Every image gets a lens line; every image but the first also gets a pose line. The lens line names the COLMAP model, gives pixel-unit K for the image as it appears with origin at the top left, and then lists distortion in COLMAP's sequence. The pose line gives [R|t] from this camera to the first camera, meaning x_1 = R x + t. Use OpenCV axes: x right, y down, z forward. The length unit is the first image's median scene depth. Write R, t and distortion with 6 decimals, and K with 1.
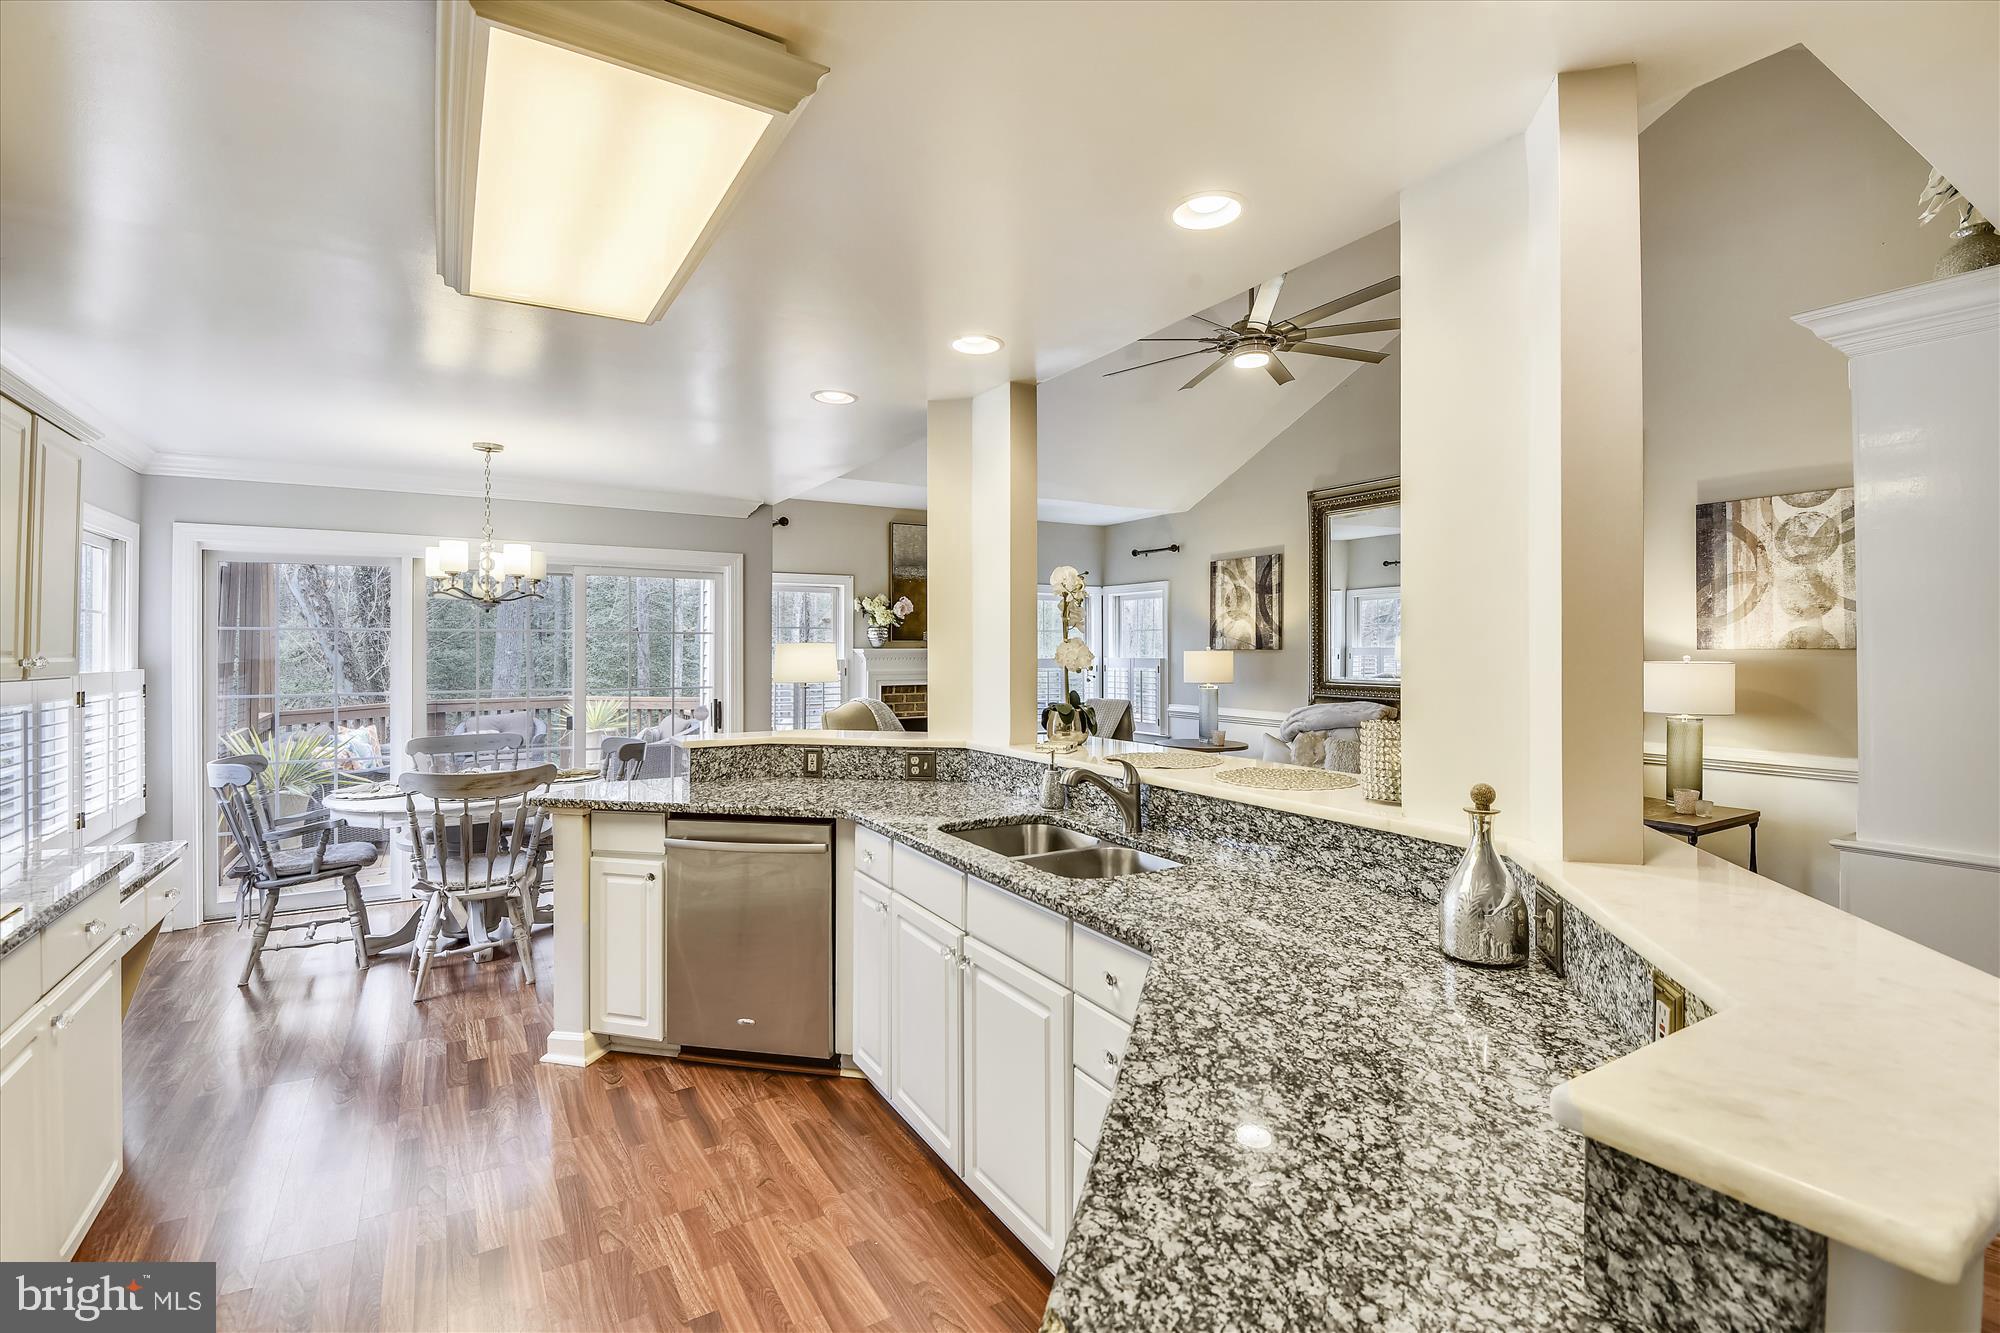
lens RADIAL K [[900.5, 0, 1001.6], [0, 900.5, 635.8], [0, 0, 1]] dist [-0.001857, -0.000286]
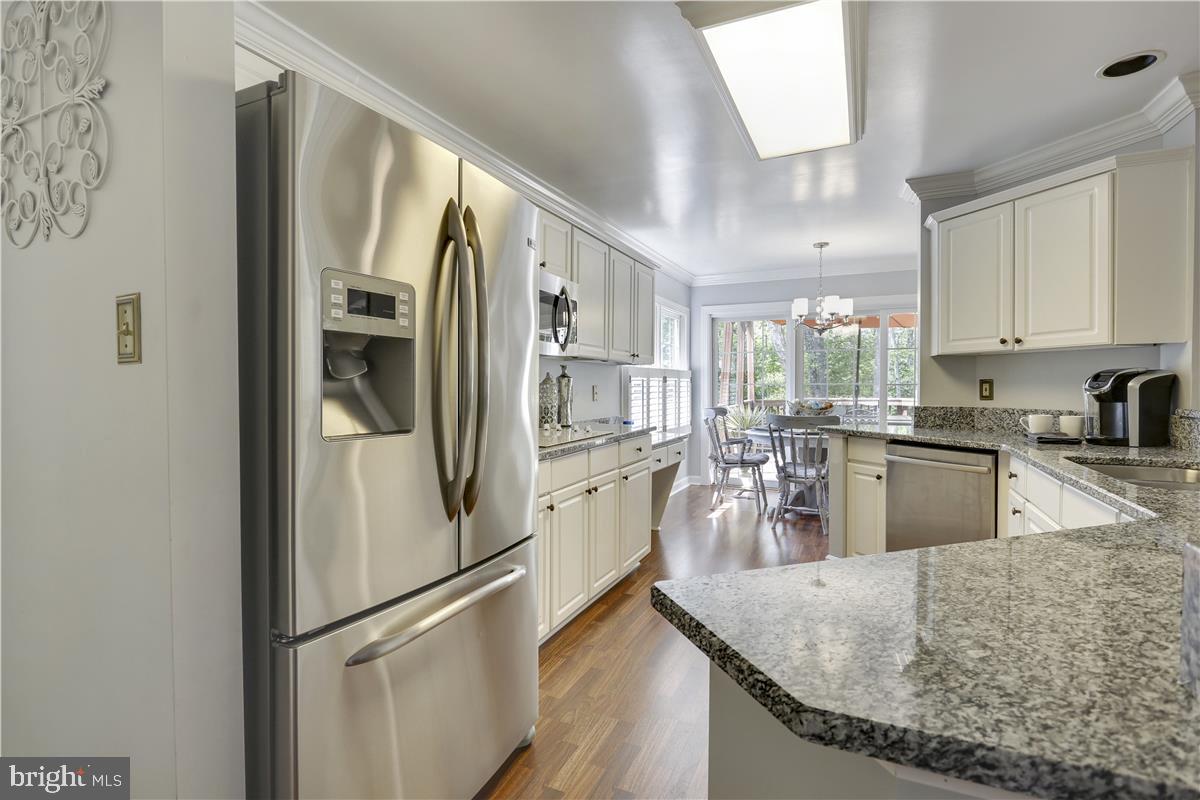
lens RADIAL K [[569.7, 0, 602.4], [0, 569.7, 384.3], [0, 0, 1]] dist [-0.000041, -0.000004]
pose [[0.549780, -0.003258, -0.835303, 0.204681], [0.015723, 0.999856, 0.006449, 0.080637], [0.835162, -0.016679, 0.549752, 0.000357]]
